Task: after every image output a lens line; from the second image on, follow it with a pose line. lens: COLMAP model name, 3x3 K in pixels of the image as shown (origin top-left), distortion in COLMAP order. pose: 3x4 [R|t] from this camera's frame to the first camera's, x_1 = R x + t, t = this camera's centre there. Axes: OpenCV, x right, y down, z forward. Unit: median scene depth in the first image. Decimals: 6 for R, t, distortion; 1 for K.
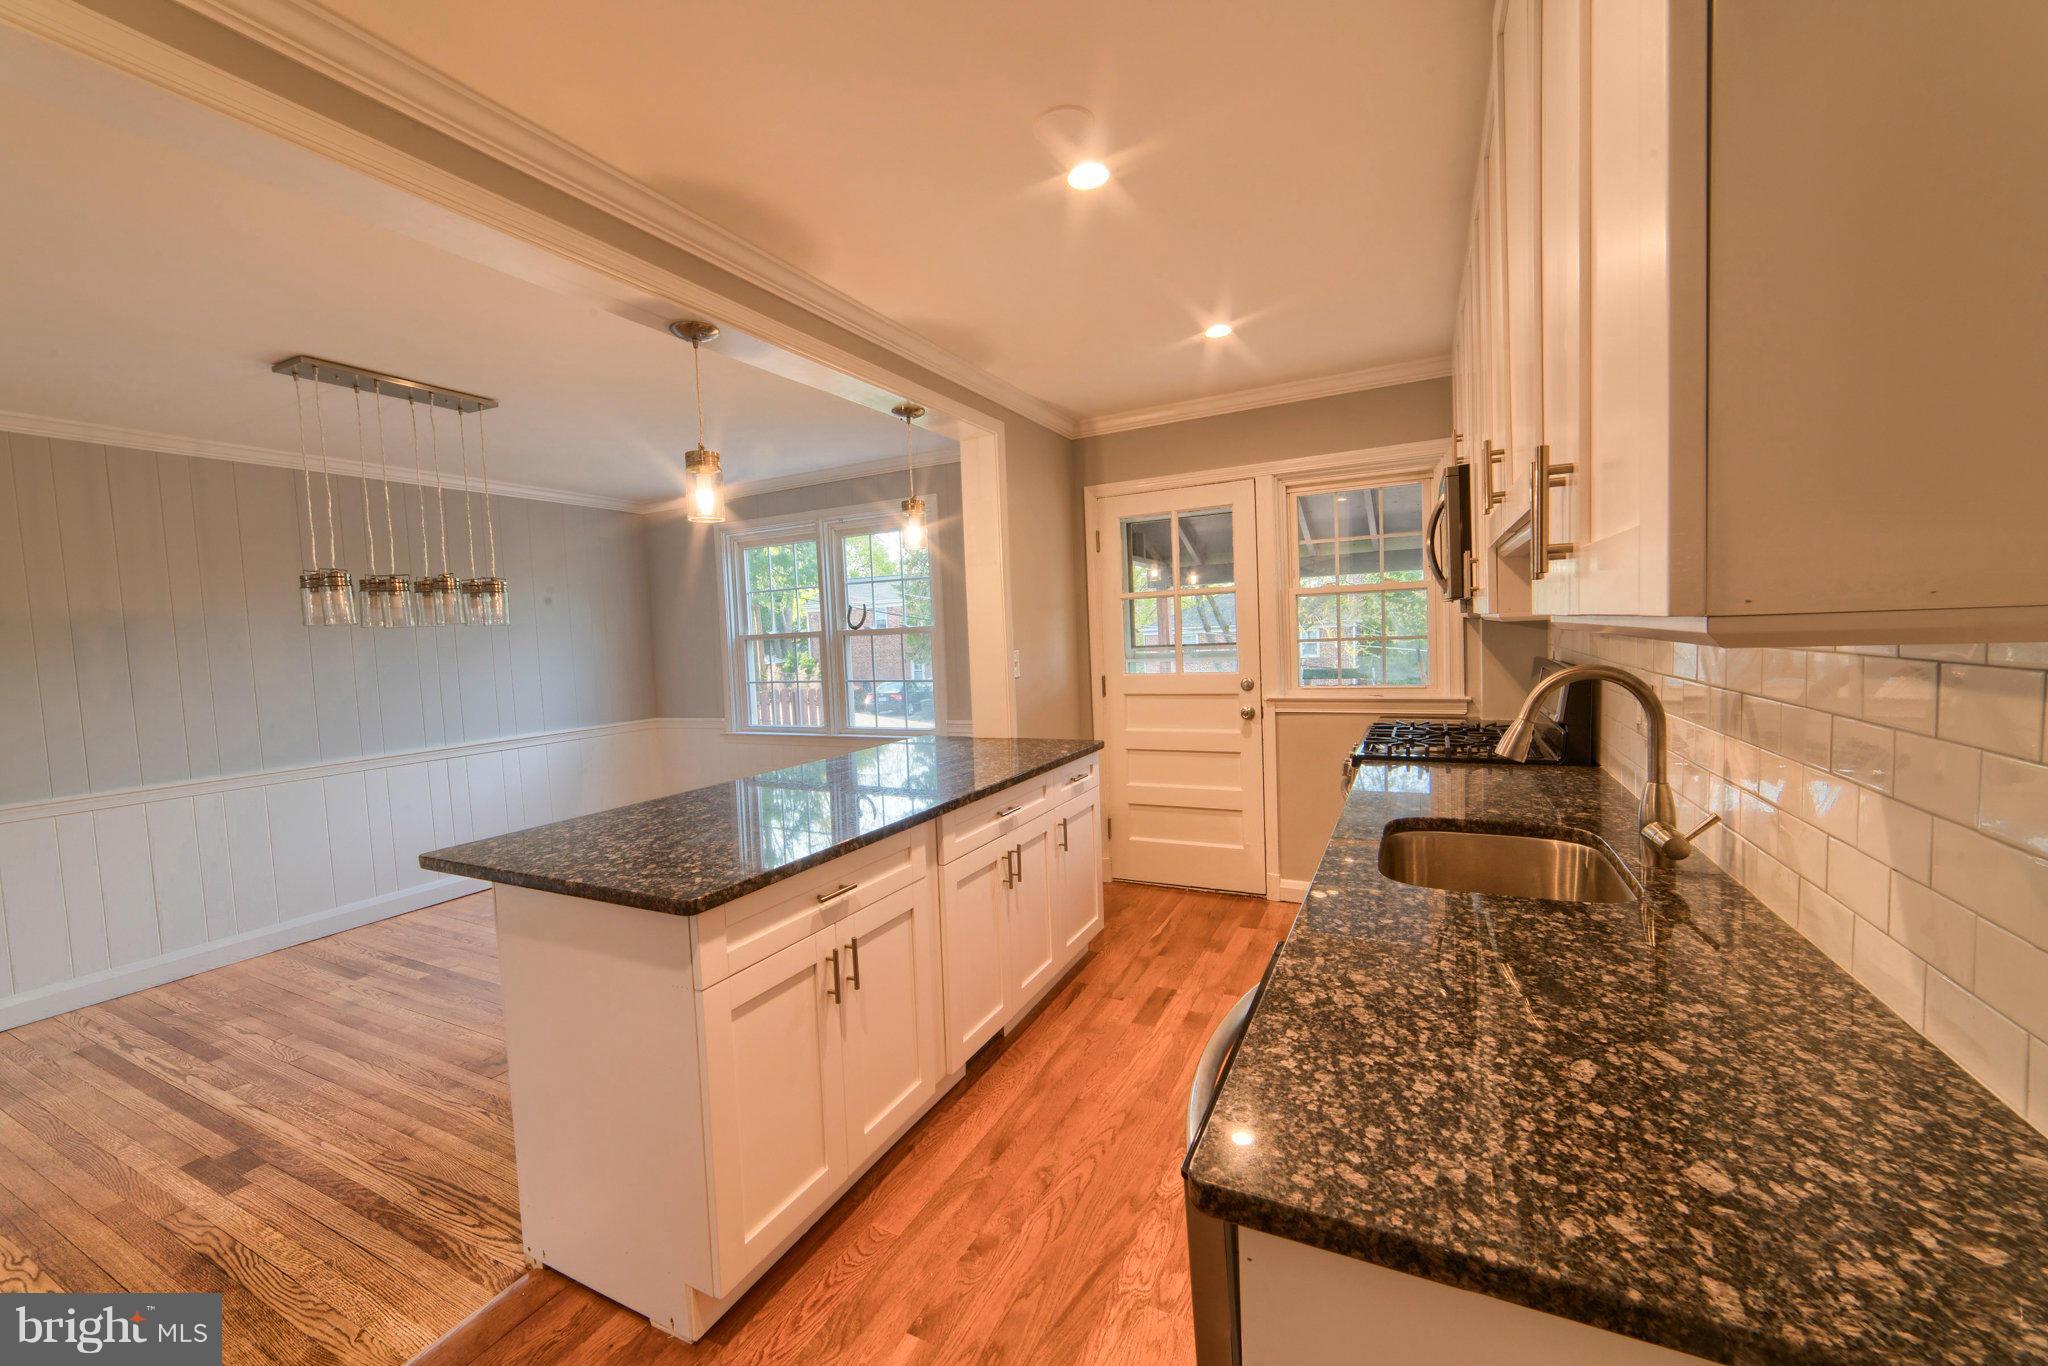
lens RADIAL K [[791.6, 0, 1024.0], [0, 791.6, 683.0], [0, 0, 1]] dist [-0.019775, 0.006408]
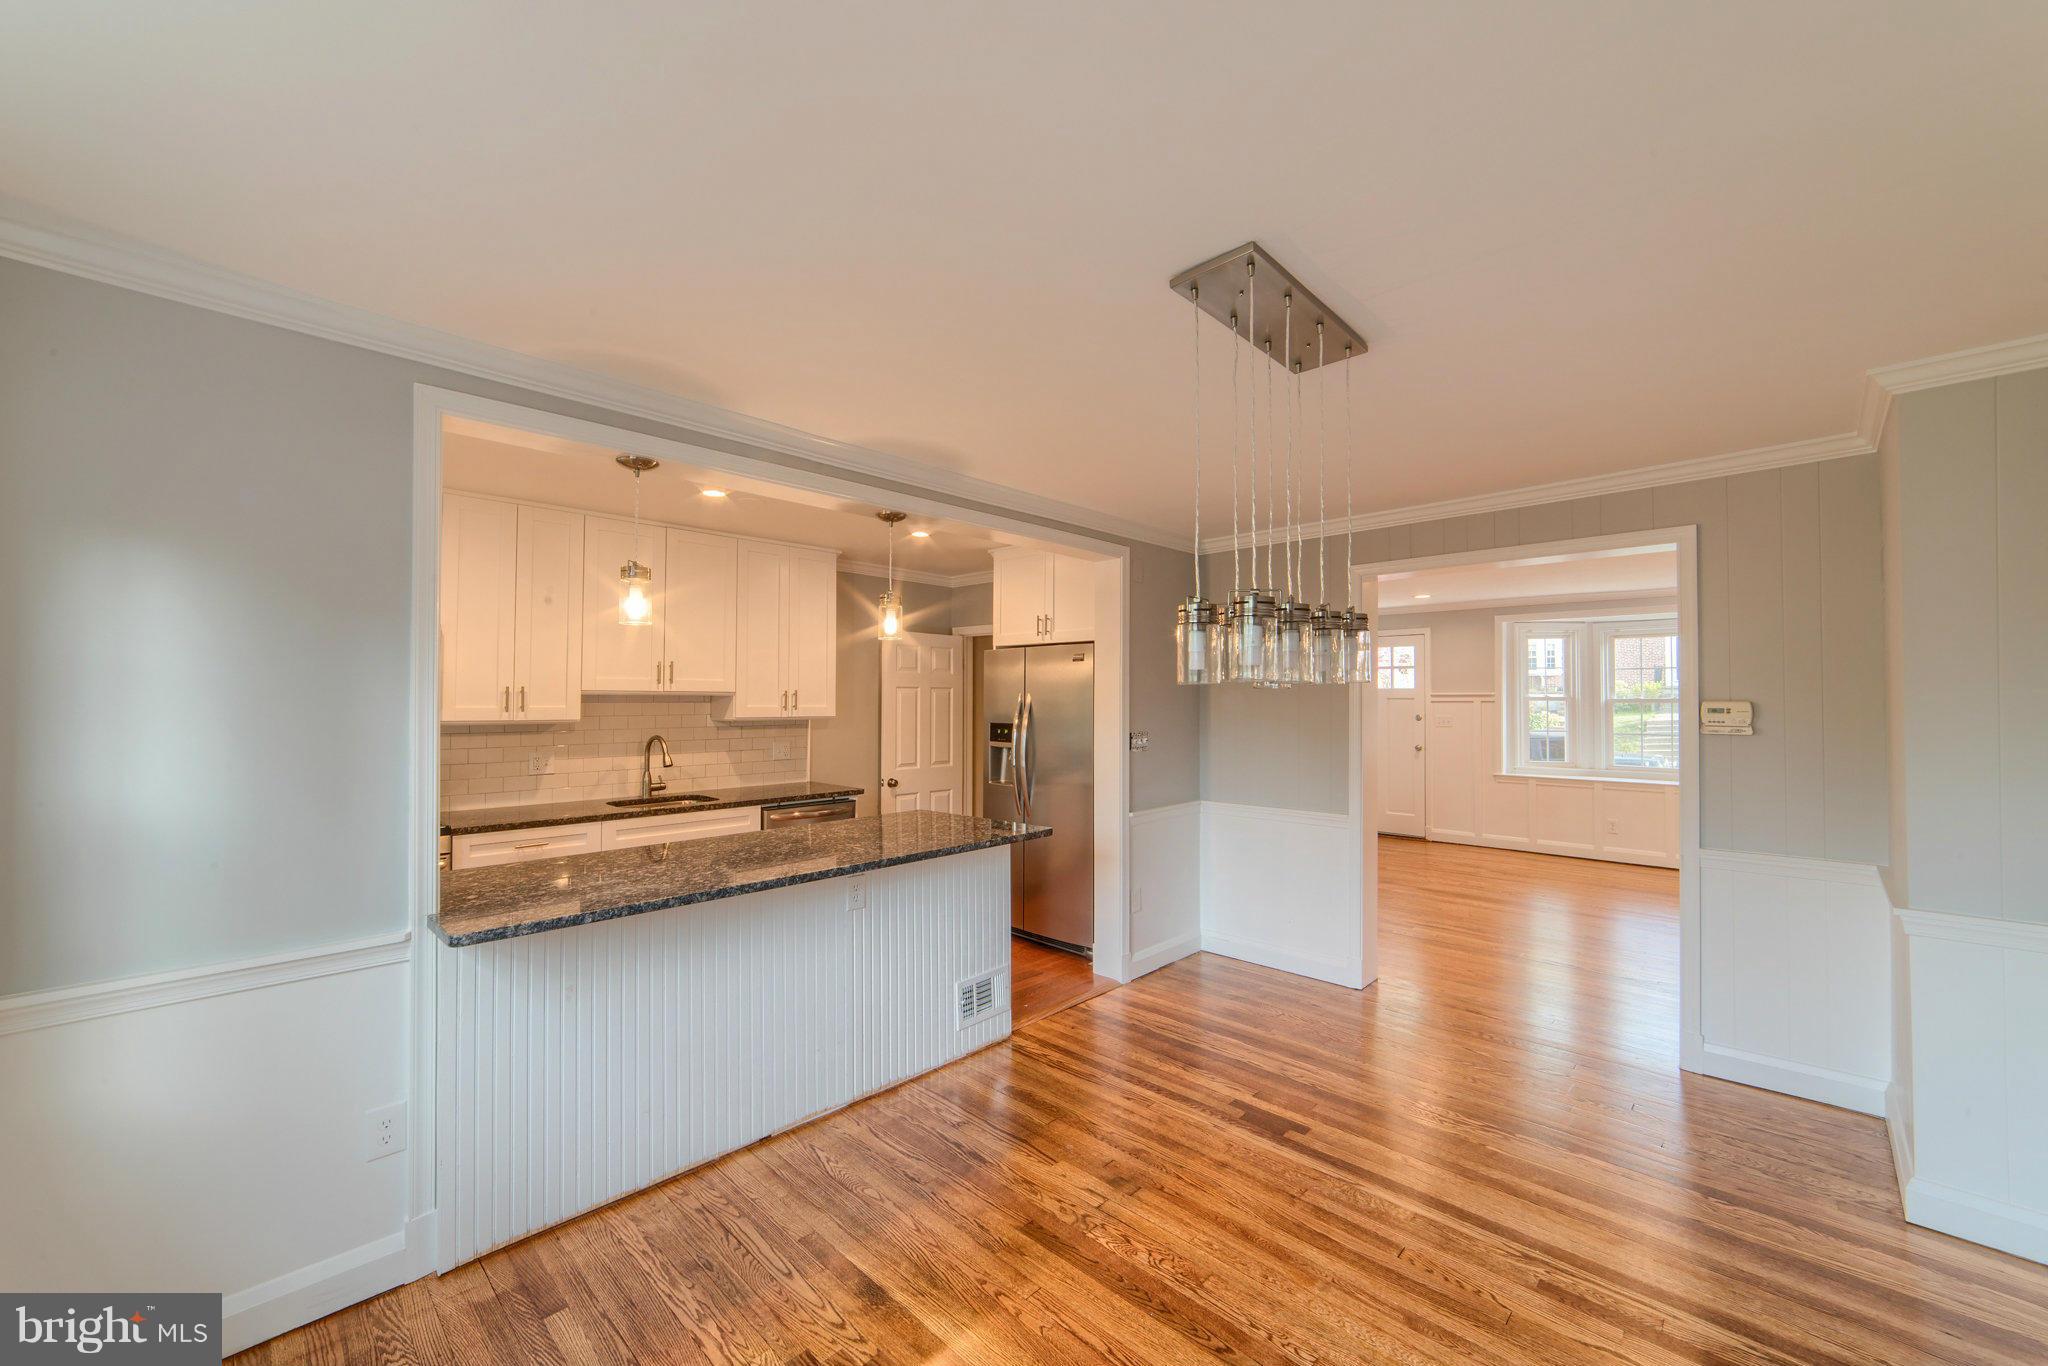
lens RADIAL K [[791.6, 0, 1024.0], [0, 791.6, 683.0], [0, 0, 1]] dist [-0.019775, 0.006408]
pose [[-0.947928, 0.050919, 0.314389, -0.665224], [0.061923, 0.997765, 0.025107, -0.087516], [-0.312408, 0.043268, -0.948962, 1.411880]]
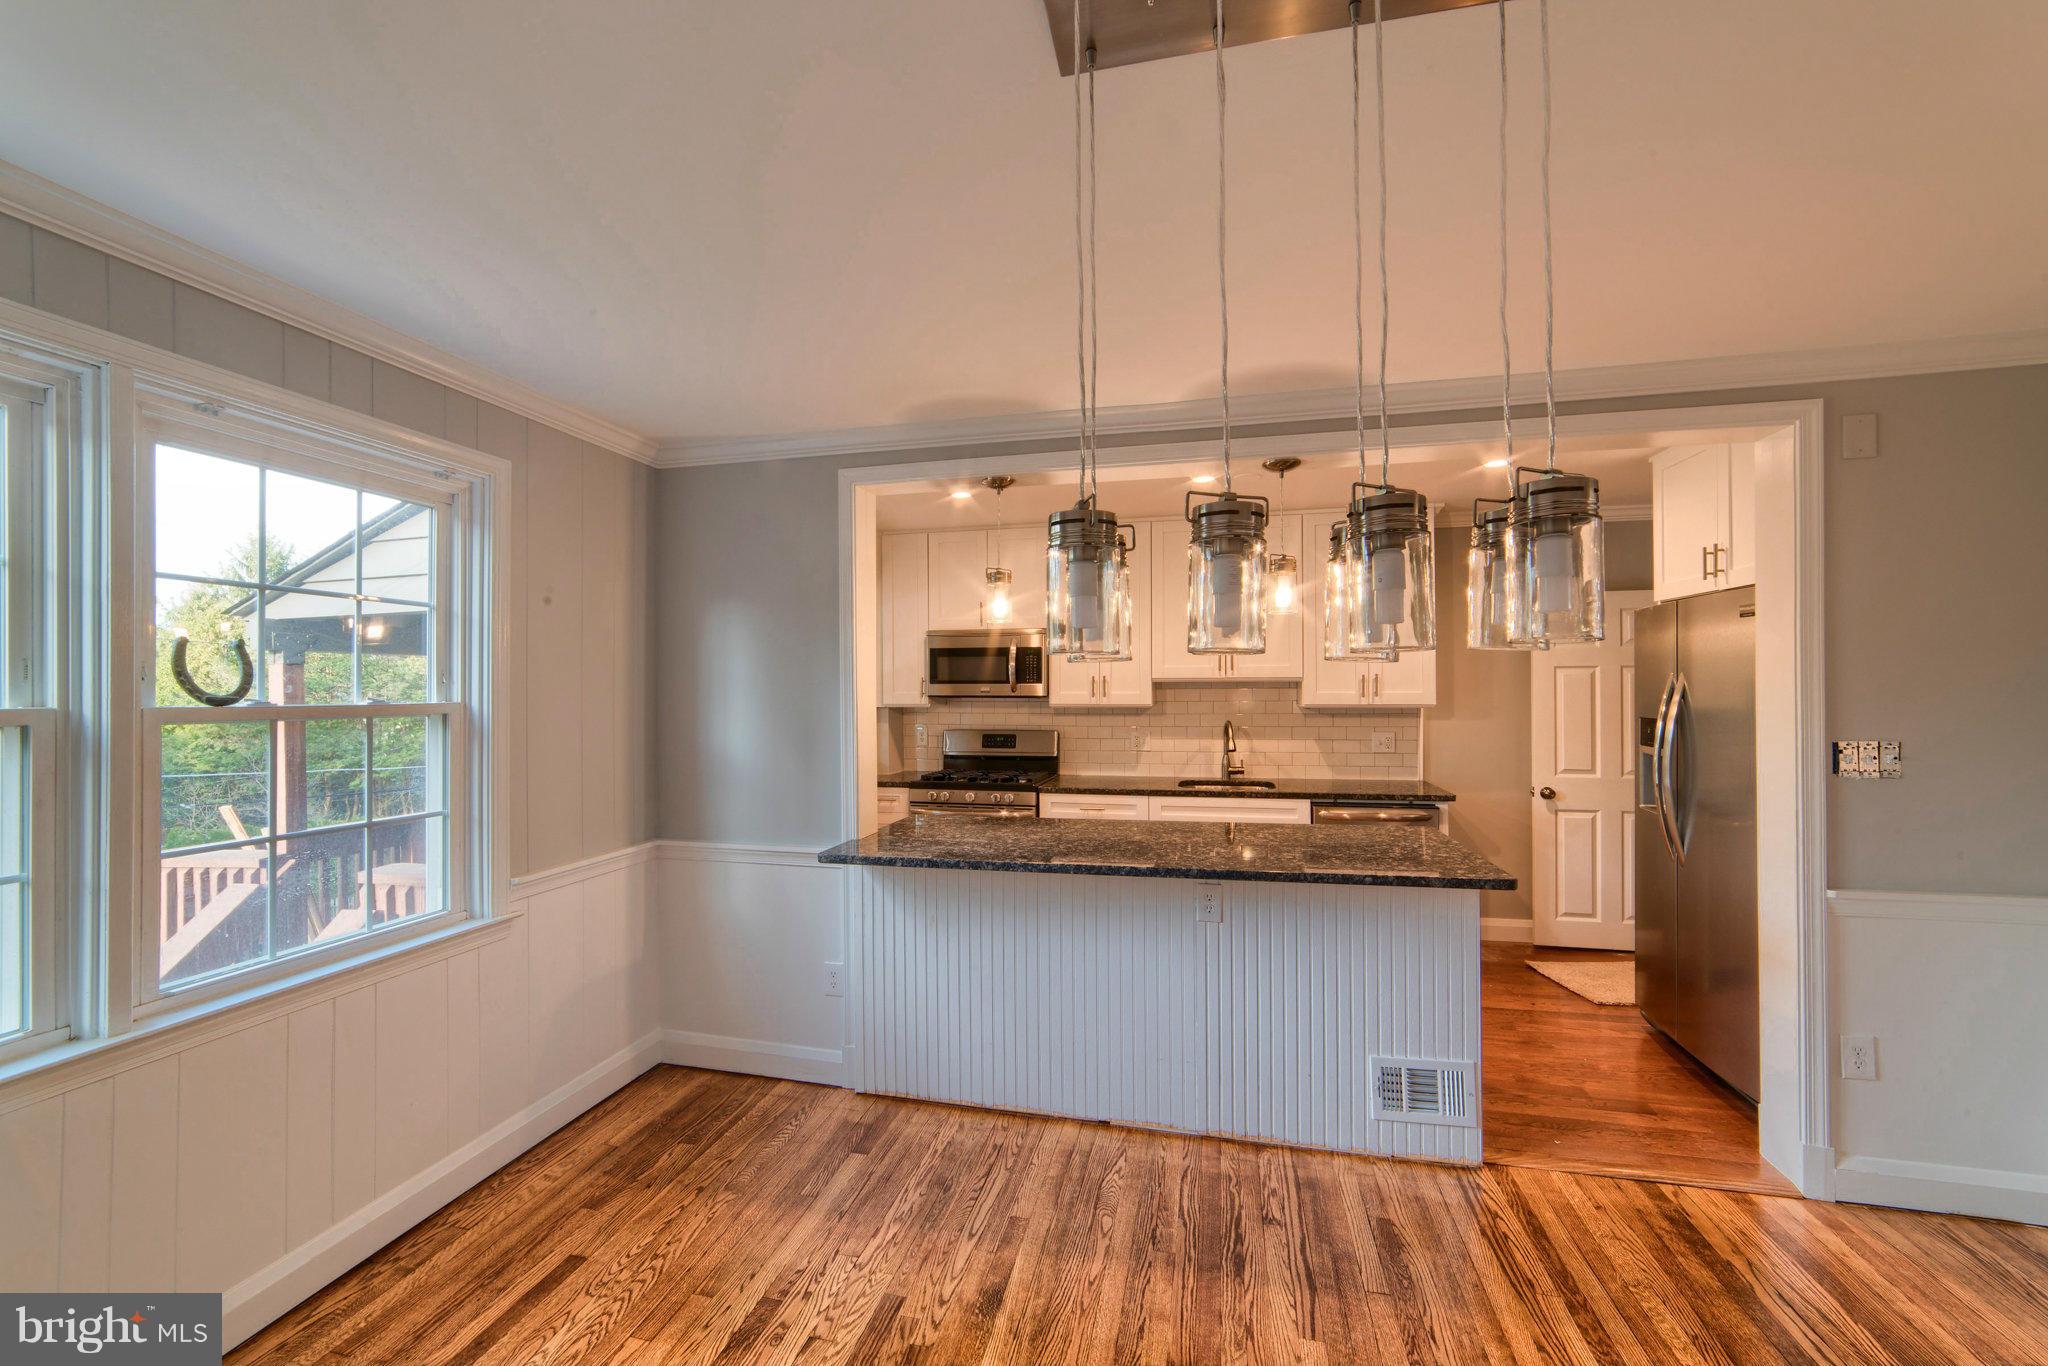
lens RADIAL K [[791.6, 0, 1024.0], [0, 791.6, 683.0], [0, 0, 1]] dist [-0.019775, 0.006408]
pose [[-0.218829, 0.051652, 0.974395, -0.915614], [0.078825, 0.996270, -0.035110, -0.050579], [-0.972574, 0.069124, -0.222084, 1.009444]]
